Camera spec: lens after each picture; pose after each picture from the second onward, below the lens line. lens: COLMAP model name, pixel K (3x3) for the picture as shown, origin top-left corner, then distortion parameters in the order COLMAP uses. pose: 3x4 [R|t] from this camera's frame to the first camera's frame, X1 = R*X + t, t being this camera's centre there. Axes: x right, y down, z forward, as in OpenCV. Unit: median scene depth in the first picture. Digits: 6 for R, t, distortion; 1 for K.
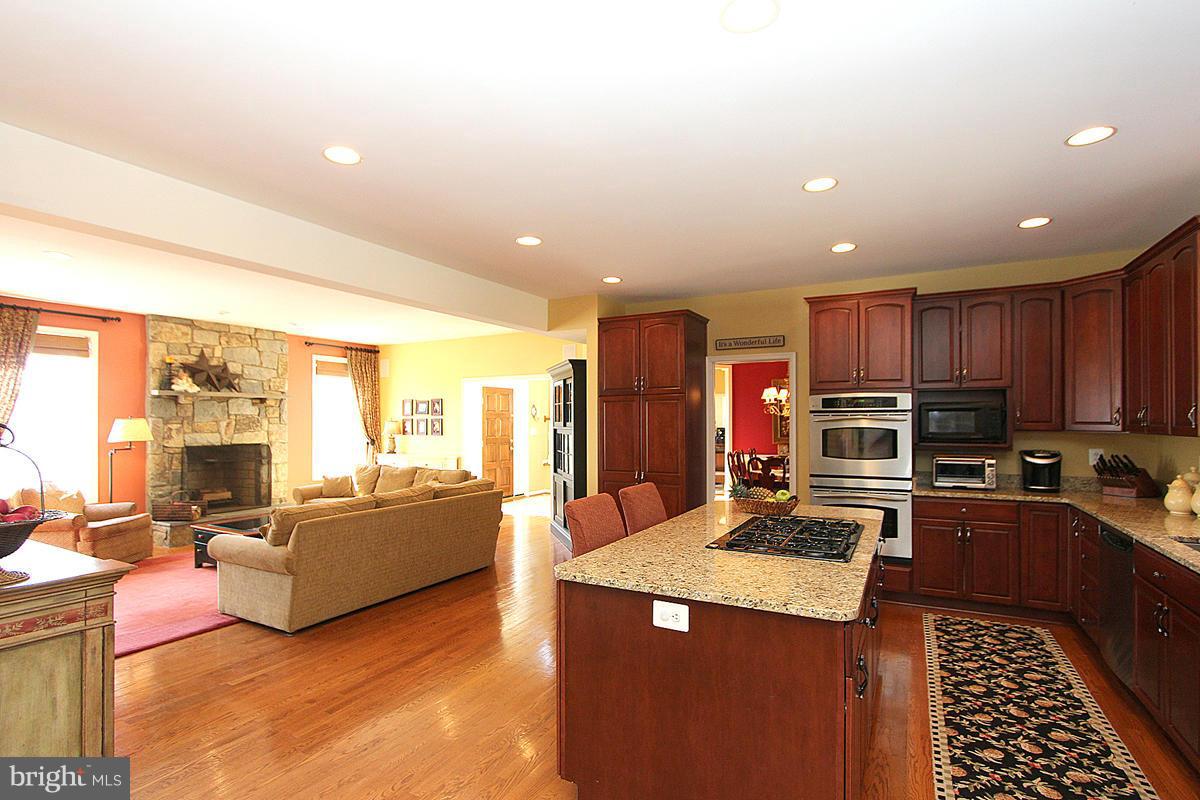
lens RADIAL K [[574.7, 0, 590.9], [0, 574.7, 417.5], [0, 0, 1]] dist [-0.017508, 0.002498]
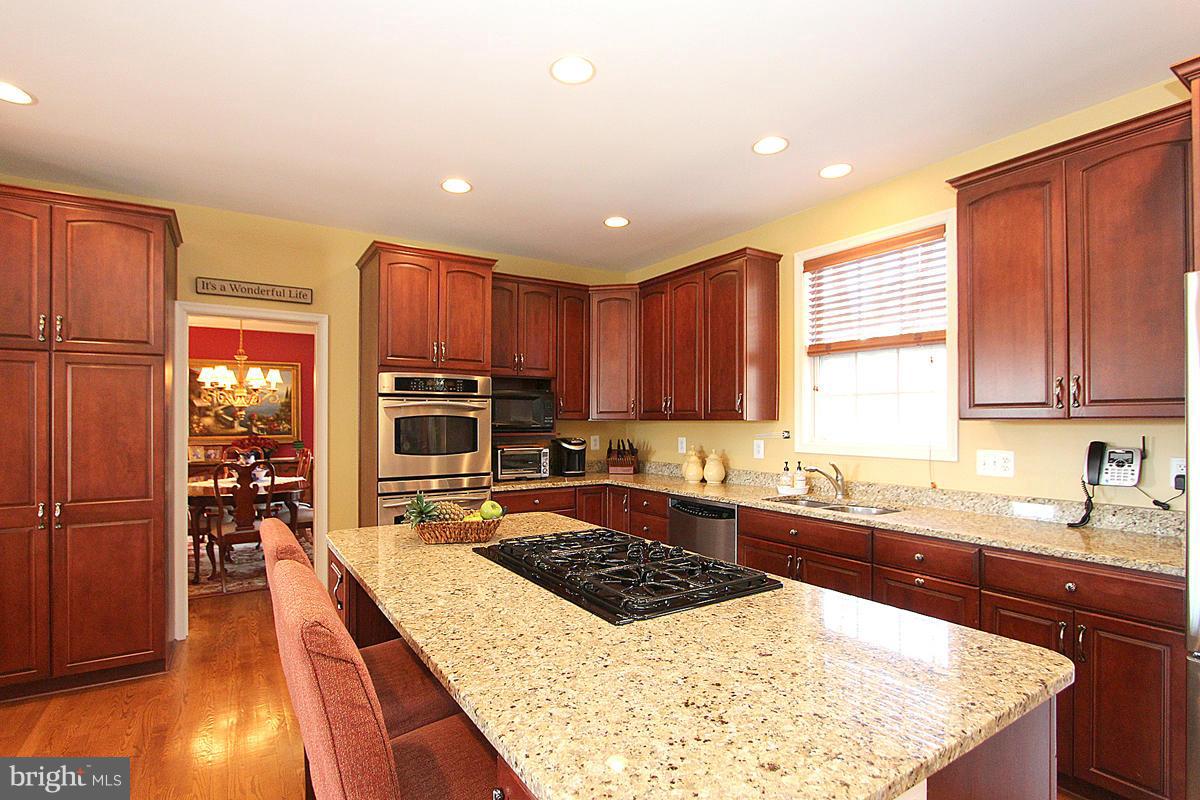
lens RADIAL K [[574.7, 0, 583.5], [0, 574.7, 414.6], [0, 0, 1]] dist [-0.017508, 0.002498]
pose [[0.487992, 0.011871, 0.872767, -0.152718], [-0.005135, 0.999929, -0.010729, 0.024971], [-0.872833, 0.000754, 0.488018, 0.444736]]
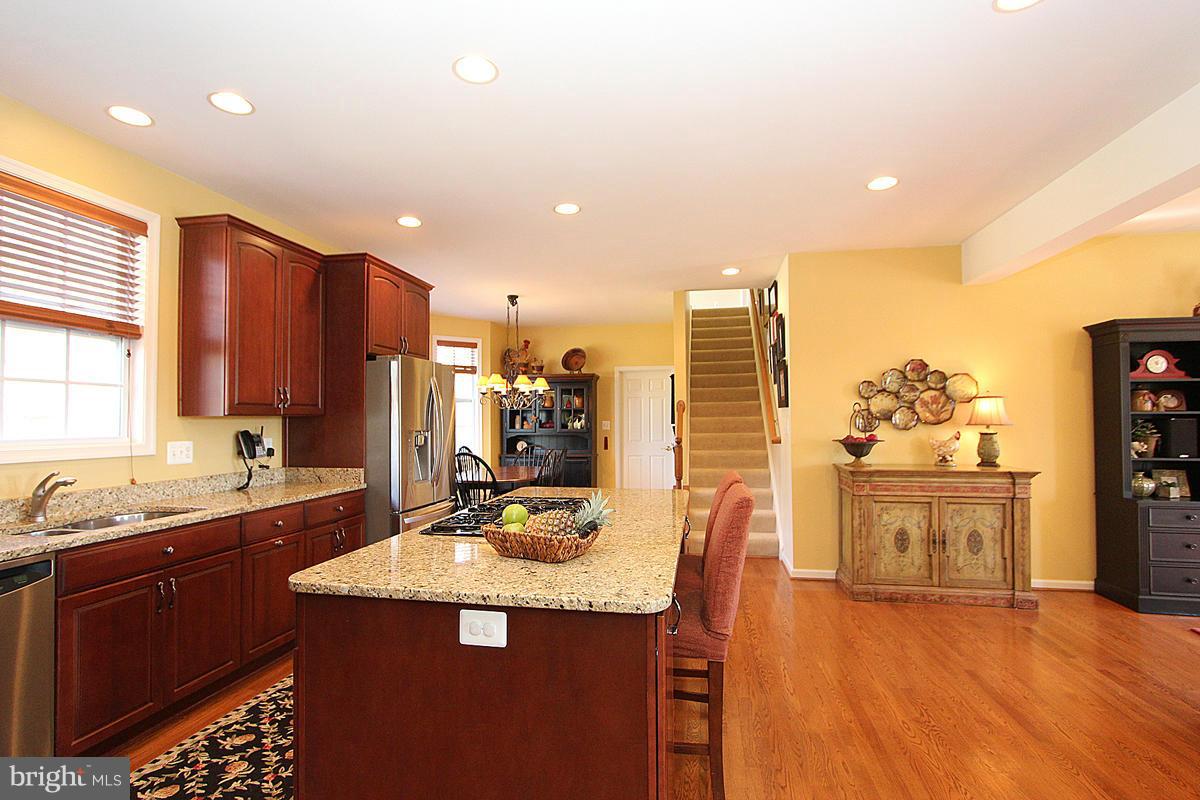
lens RADIAL K [[570.7, 0, 595.3], [0, 570.7, 406.4], [0, 0, 1]] dist [-0.003422, -0.000521]
pose [[-0.950381, -0.000697, -0.311088, 0.339603], [0.007453, 0.999659, -0.025009, 0.032715], [0.311000, -0.026087, -0.950052, 1.218662]]
